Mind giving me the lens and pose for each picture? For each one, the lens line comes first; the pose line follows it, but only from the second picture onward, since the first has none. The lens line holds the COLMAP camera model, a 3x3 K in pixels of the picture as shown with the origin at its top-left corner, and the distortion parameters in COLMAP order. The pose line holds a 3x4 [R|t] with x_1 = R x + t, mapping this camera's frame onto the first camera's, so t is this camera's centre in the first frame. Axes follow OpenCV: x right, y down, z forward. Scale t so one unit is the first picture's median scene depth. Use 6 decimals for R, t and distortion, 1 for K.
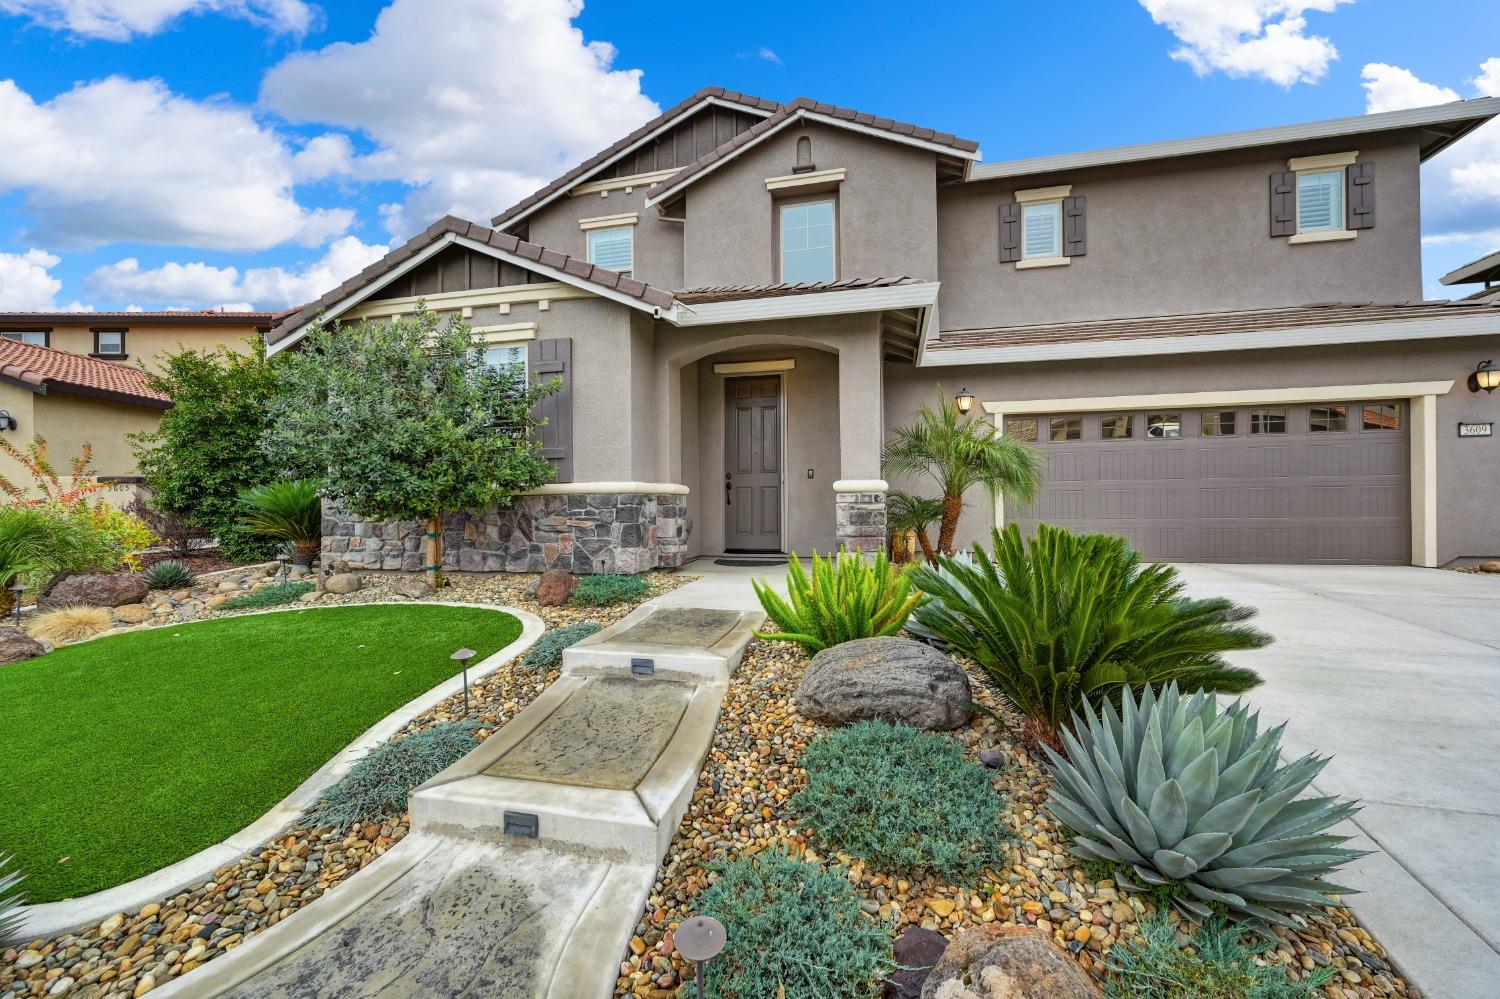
lens RADIAL K [[593.6, 0, 772.3], [0, 593.6, 504.1], [0, 0, 1]] dist [-0.002452, 0.000454]
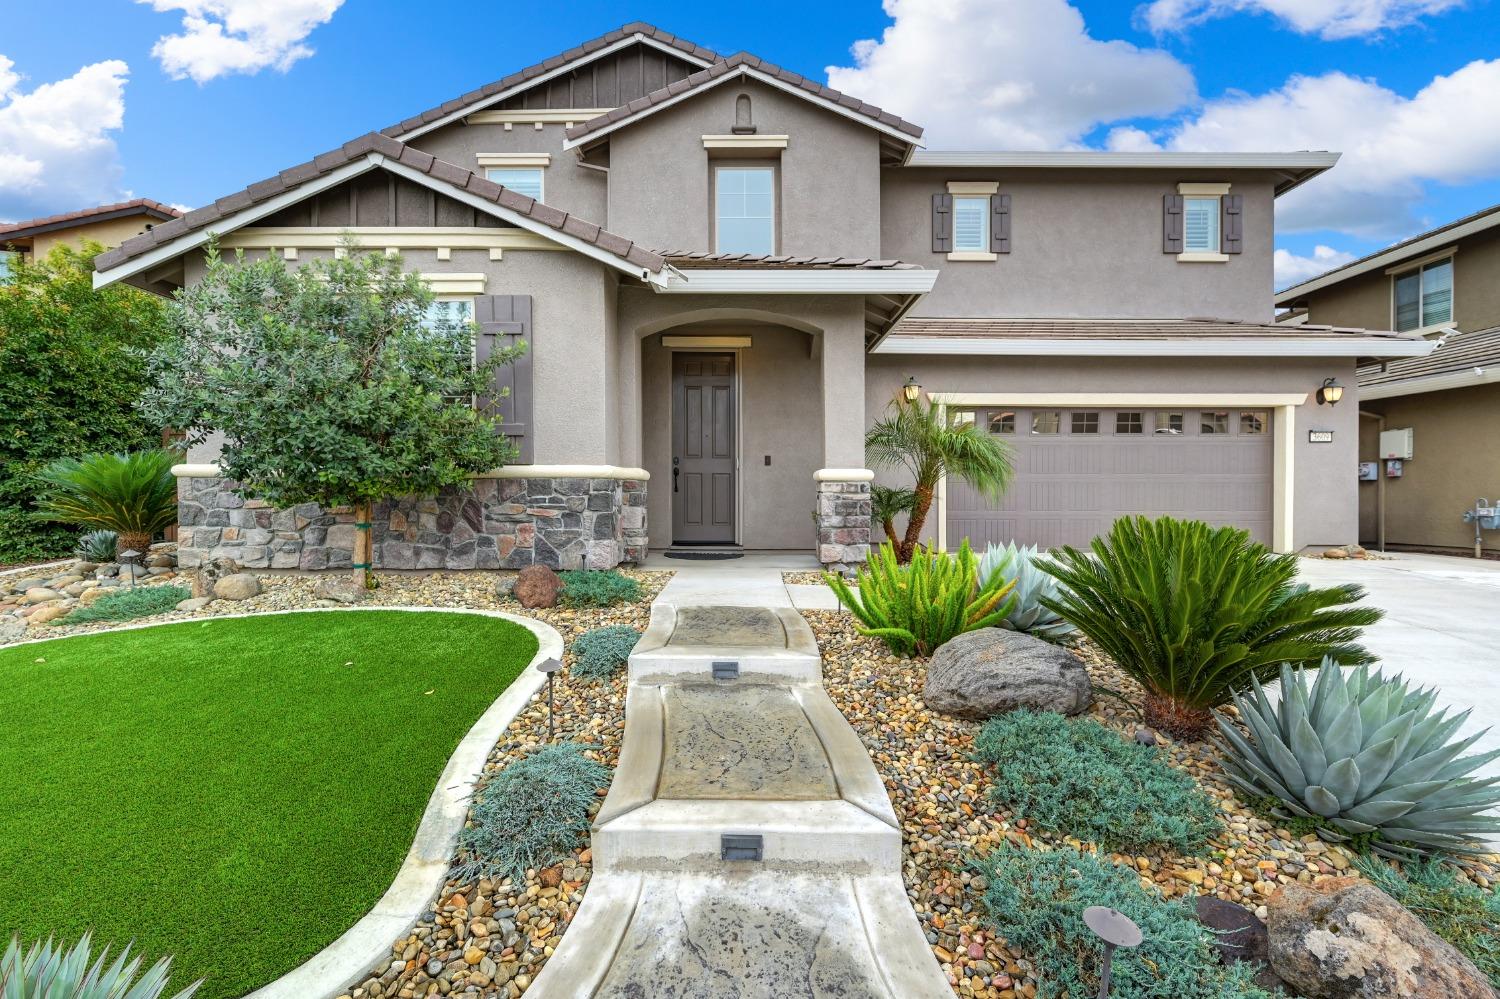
lens RADIAL K [[639.3, 0, 766.7], [0, 639.3, 502.6], [0, 0, 1]] dist [-0.004459, 0.000492]
pose [[0.974567, 0.009603, 0.223888, -0.206682], [-0.013287, 0.999800, 0.014951, 0.000441], [-0.223700, -0.017546, 0.974500, 0.019151]]
